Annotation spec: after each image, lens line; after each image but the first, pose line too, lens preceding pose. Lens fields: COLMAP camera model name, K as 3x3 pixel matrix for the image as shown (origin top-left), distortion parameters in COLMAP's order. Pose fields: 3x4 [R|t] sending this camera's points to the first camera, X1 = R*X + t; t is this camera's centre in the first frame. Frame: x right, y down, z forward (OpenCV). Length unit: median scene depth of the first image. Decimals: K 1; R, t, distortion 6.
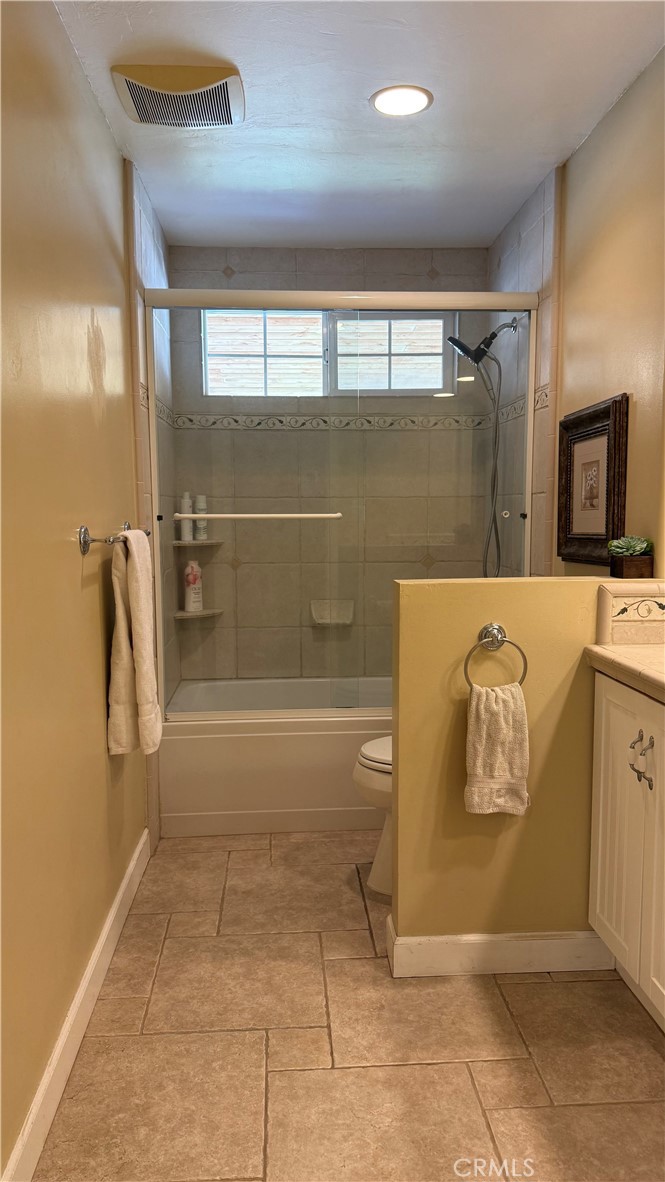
lens RADIAL K [[836.2, 0, 332.5], [0, 836.2, 591.0], [0, 0, 1]] dist [0.055838, -0.067607]
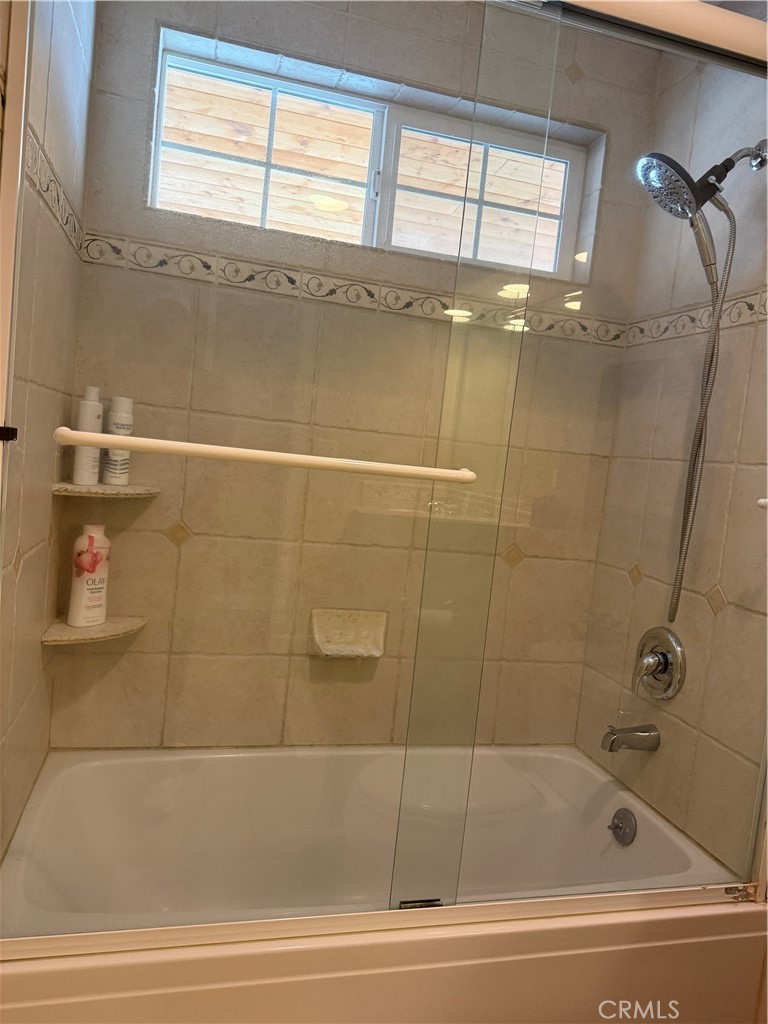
lens RADIAL K [[719.7, 0, 384.0], [0, 719.7, 512.0], [0, 0, 1]] dist [0.092122, -0.149152]
pose [[0.975998, 0.090778, 0.197956, -0.140259], [-0.089638, 0.995865, -0.014729, -0.088232], [-0.198474, -0.003369, 0.980100, 0.897347]]
